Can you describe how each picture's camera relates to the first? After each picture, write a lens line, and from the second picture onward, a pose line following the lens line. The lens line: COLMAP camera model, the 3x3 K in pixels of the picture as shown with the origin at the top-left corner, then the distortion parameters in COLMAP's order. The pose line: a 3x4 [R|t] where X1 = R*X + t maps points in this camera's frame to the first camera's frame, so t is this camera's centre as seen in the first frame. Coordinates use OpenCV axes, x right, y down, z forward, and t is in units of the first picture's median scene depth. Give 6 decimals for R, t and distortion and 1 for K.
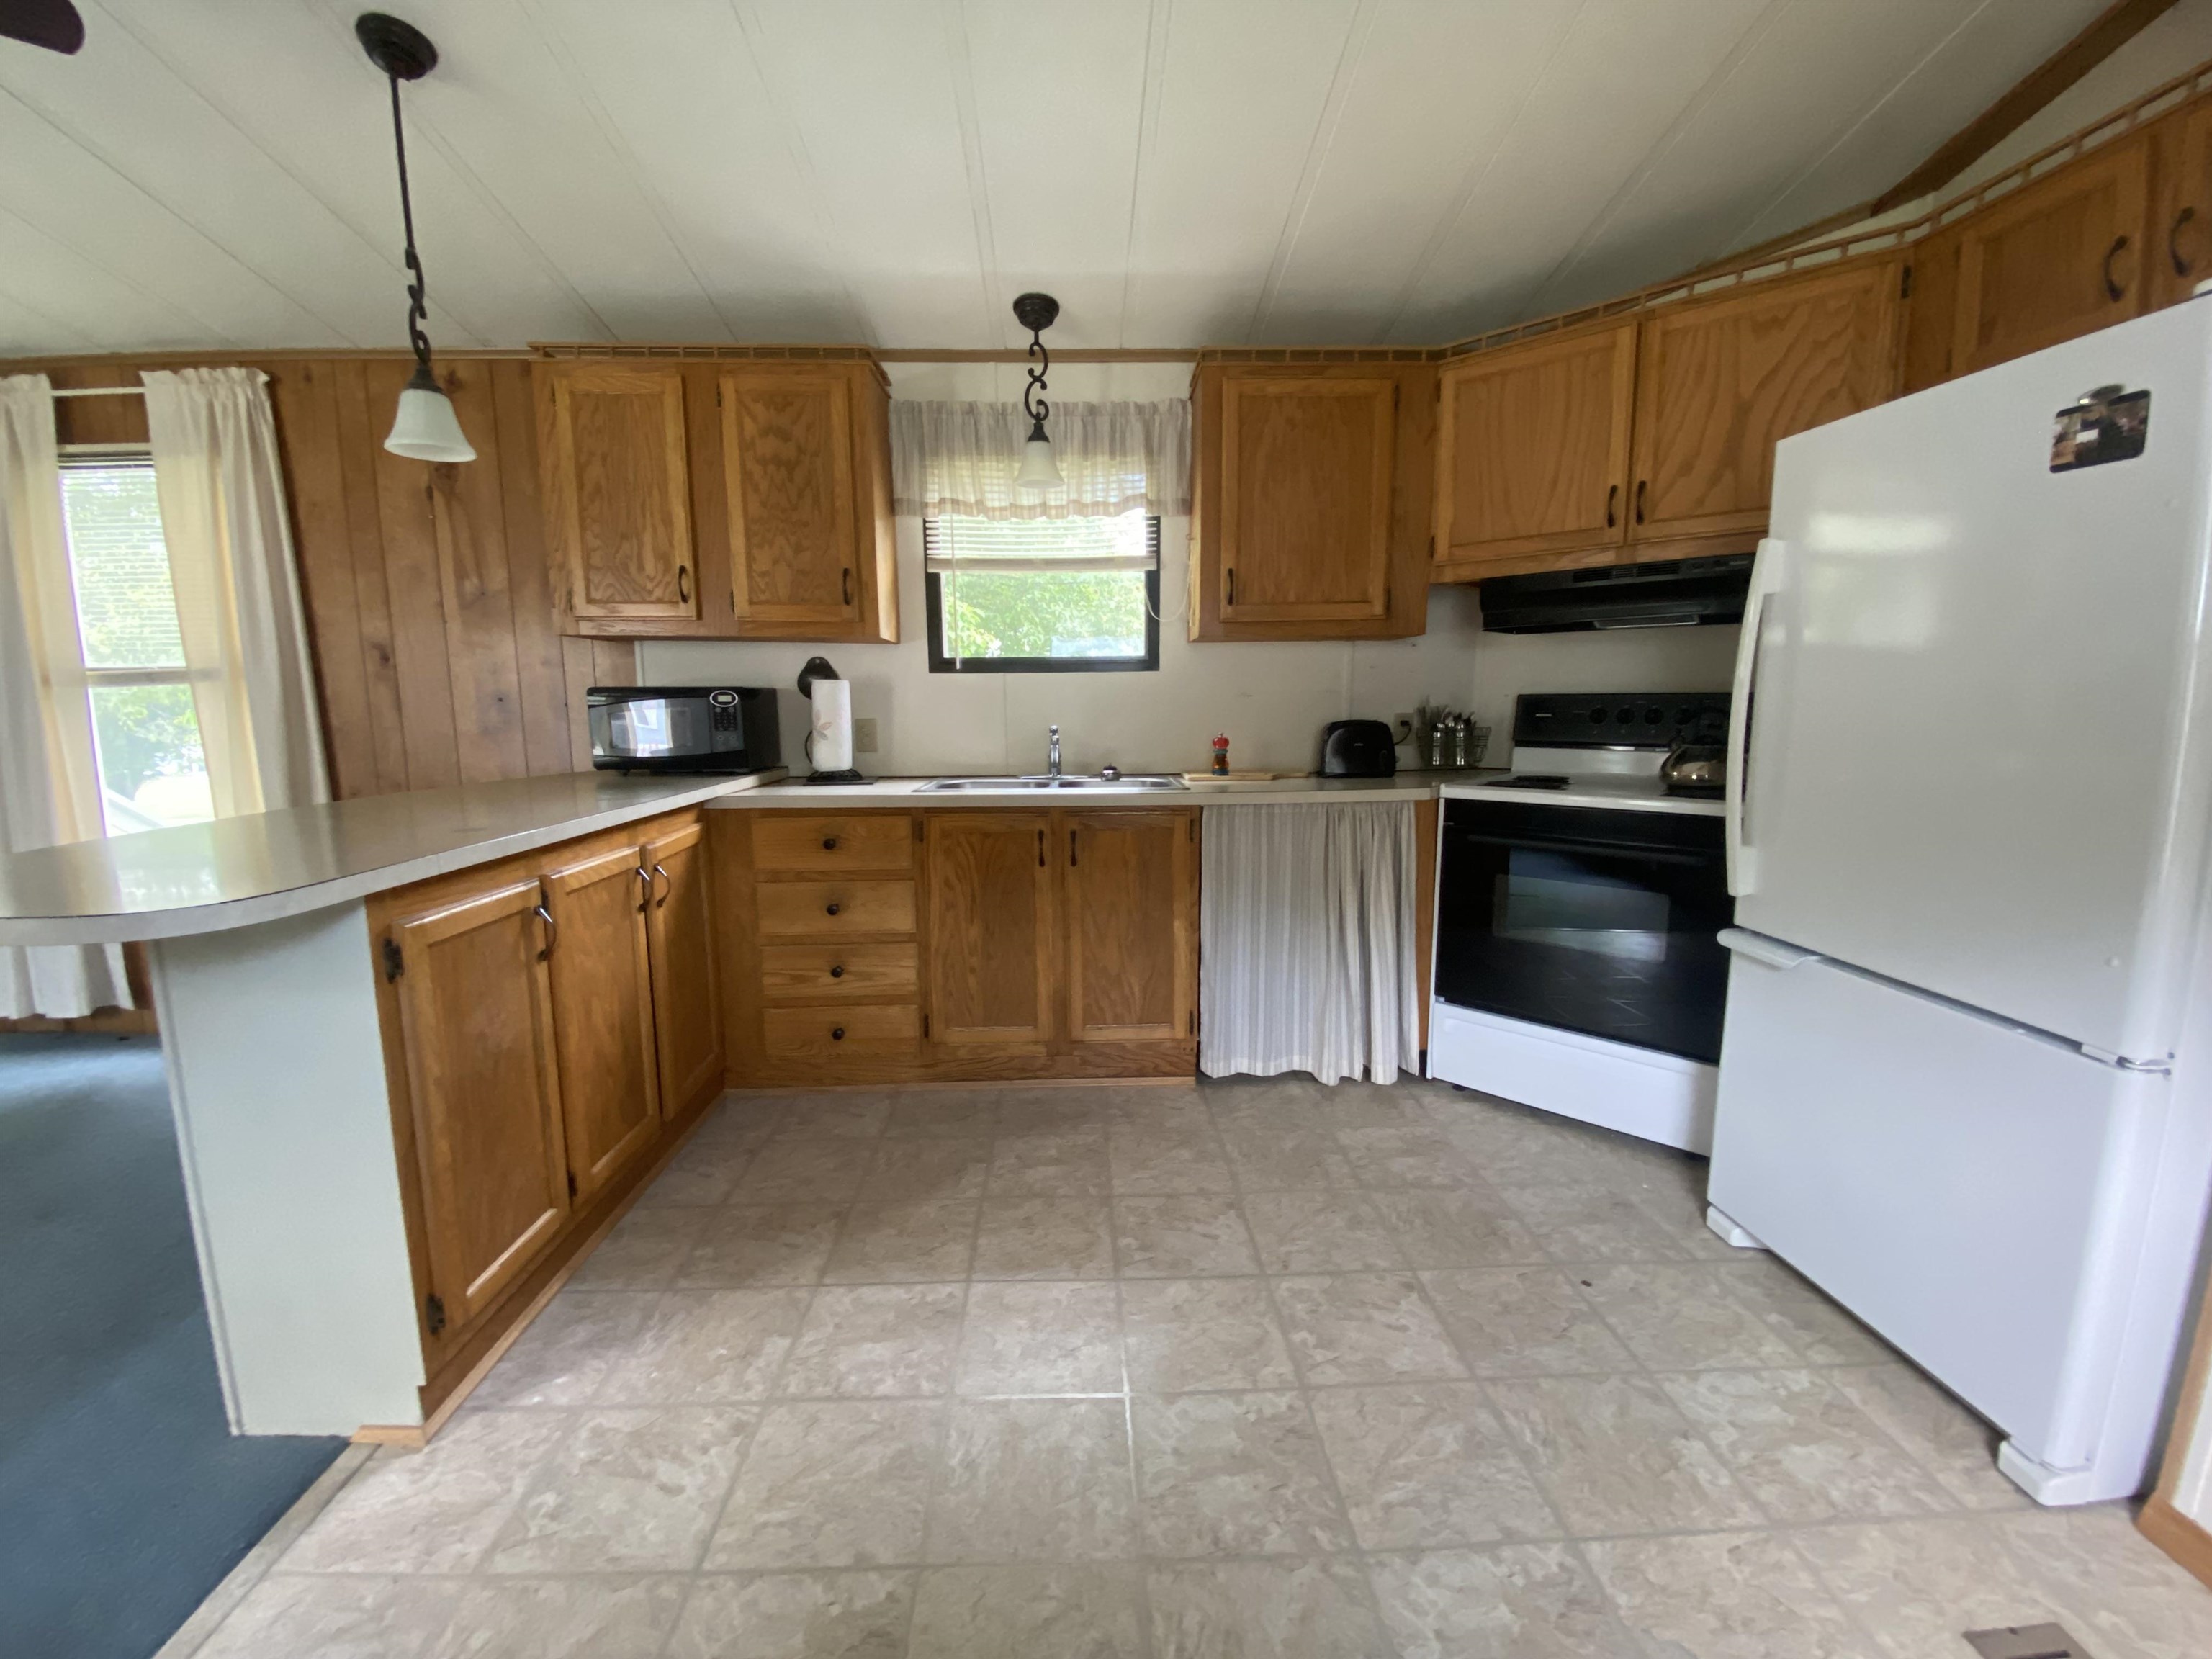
lens RADIAL K [[894.6, 0, 1100.0], [0, 894.6, 824.1], [0, 0, 1]] dist [0.034264, -0.027145]
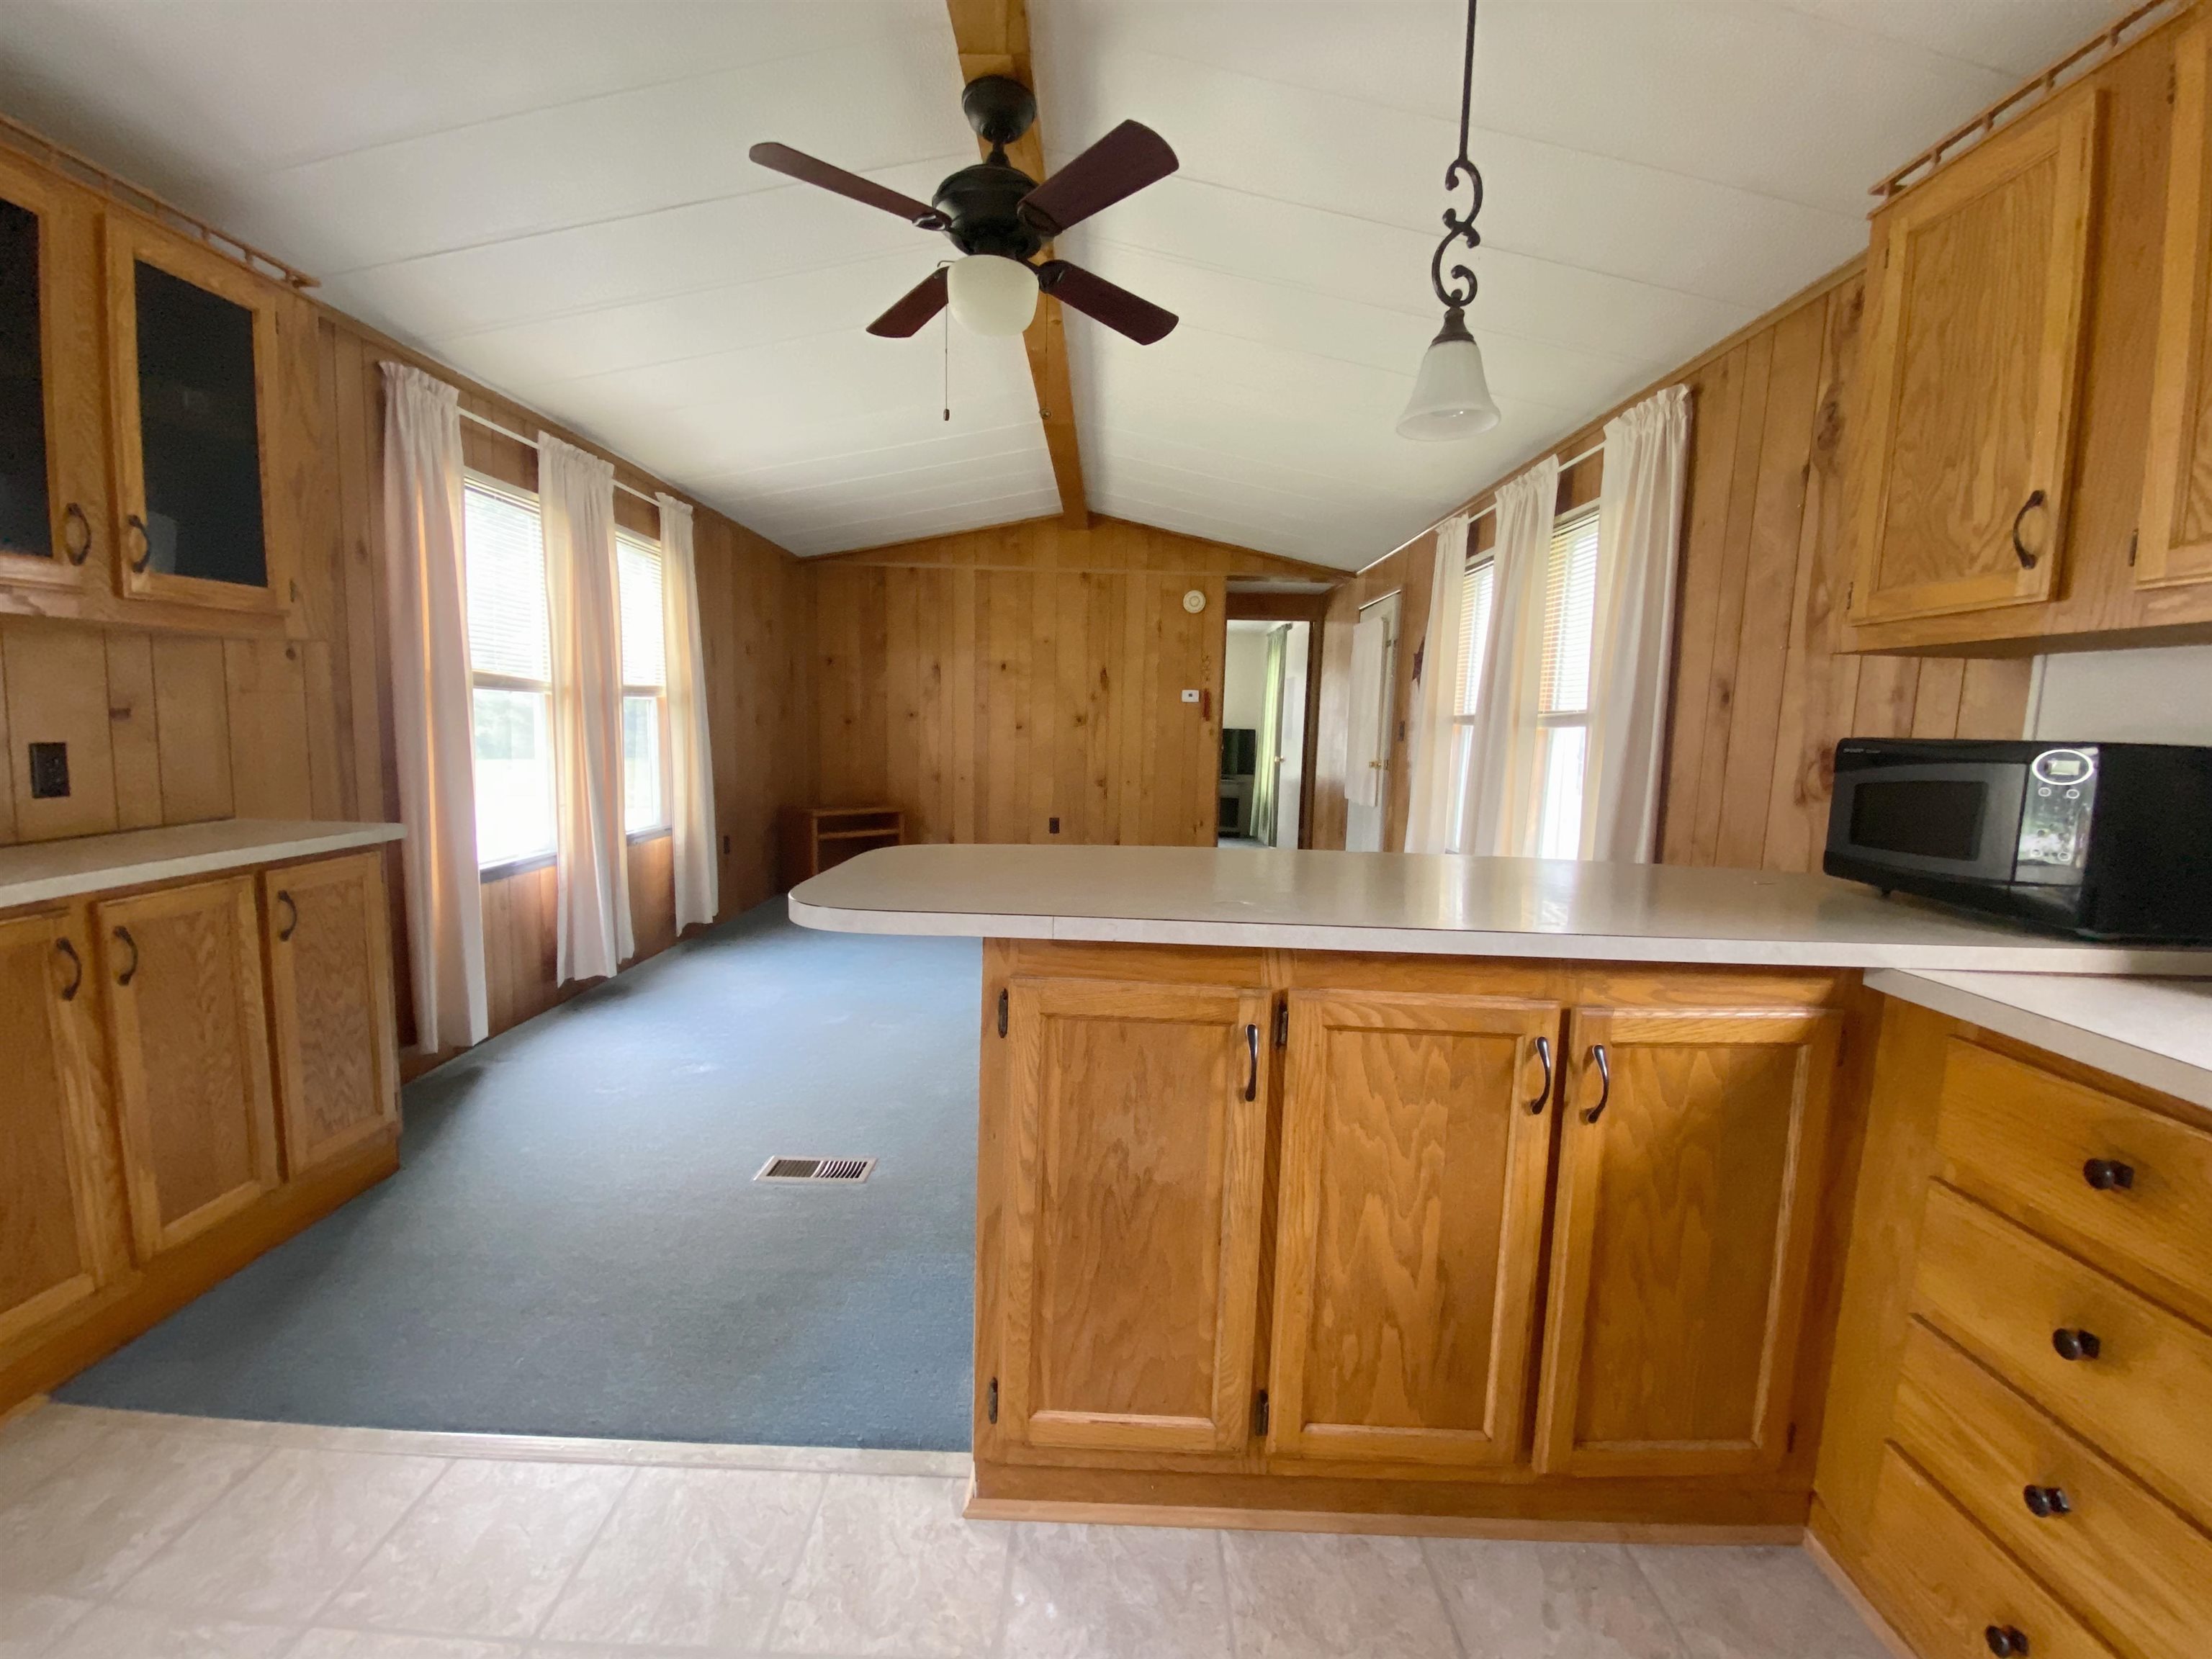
lens RADIAL K [[900.5, 0, 1106.0], [0, 900.5, 829.5], [0, 0, 1]] dist [0.008094, -0.016526]
pose [[-0.050616, 0.117226, -0.991814, 0.051275], [-0.169593, 0.977656, 0.124208, -0.085365], [0.984213, 0.174492, -0.029605, 0.563396]]
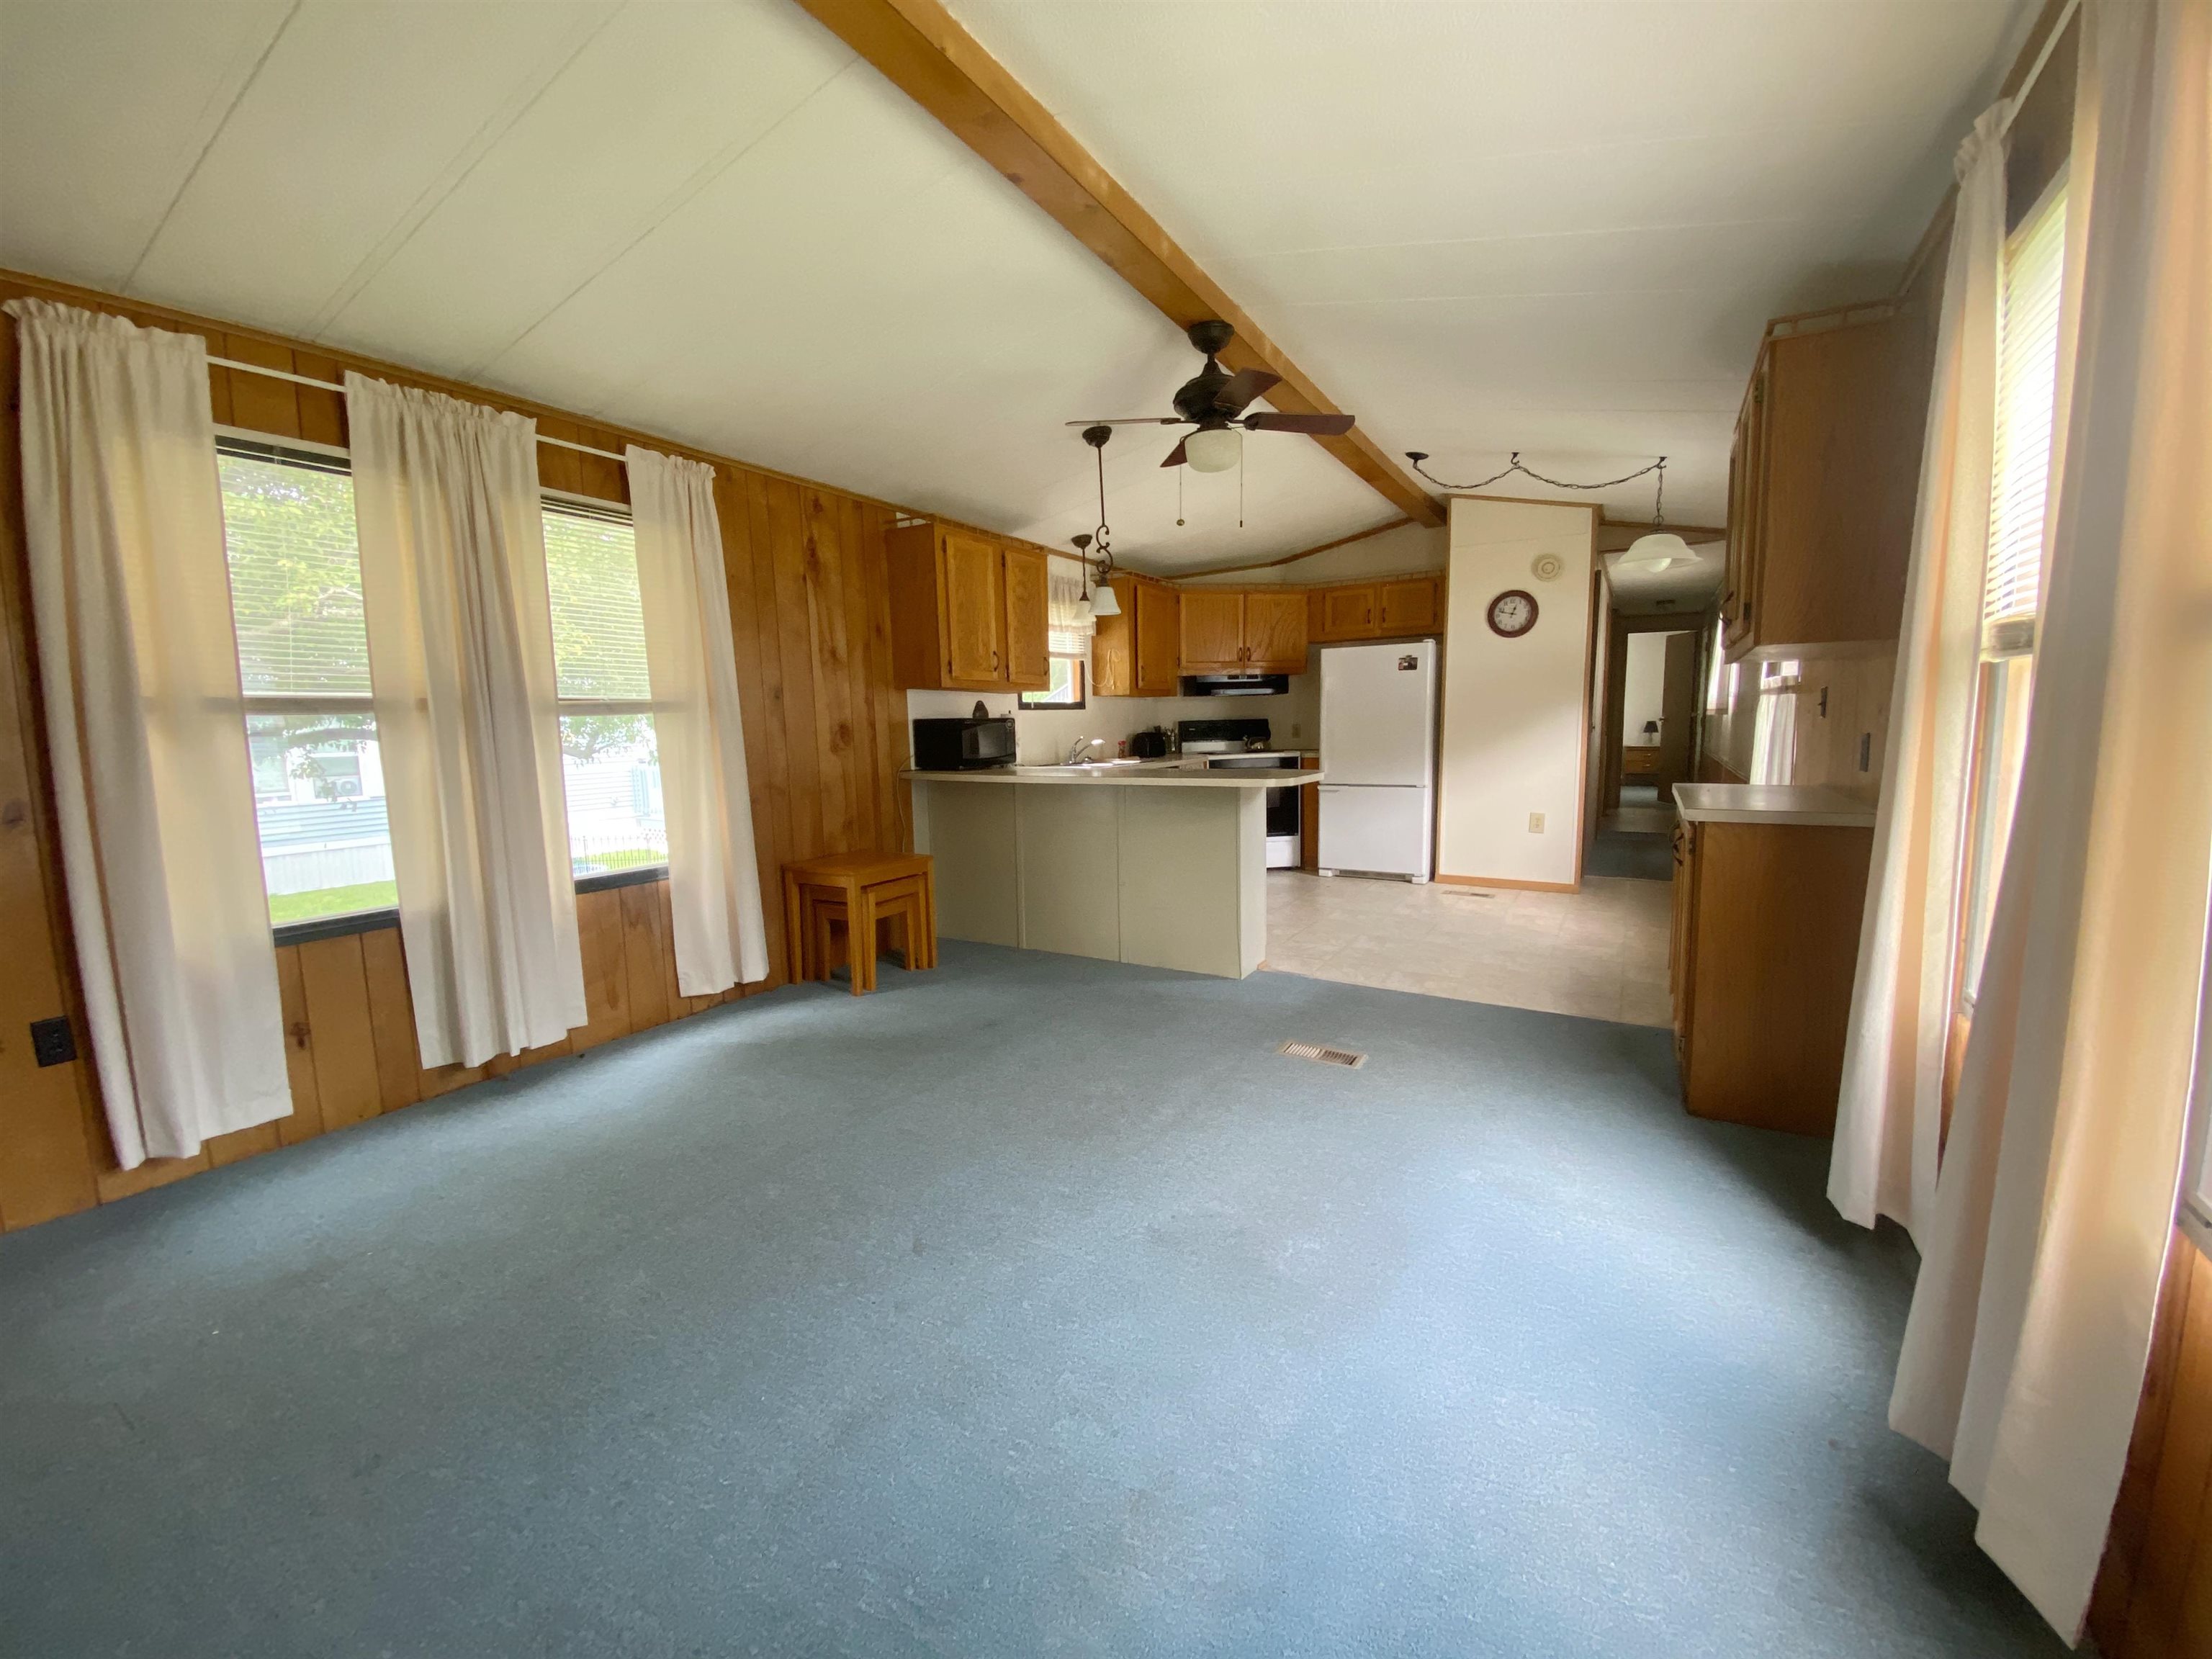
lens RADIAL K [[894.6, 0, 1100.0], [0, 894.6, 824.1], [0, 0, 1]] dist [0.034264, -0.027145]
pose [[0.532991, -0.099734, 0.840222, -1.889450], [0.140955, 0.989618, 0.028053, 0.034863], [-0.834298, 0.103482, 0.541516, -0.103771]]
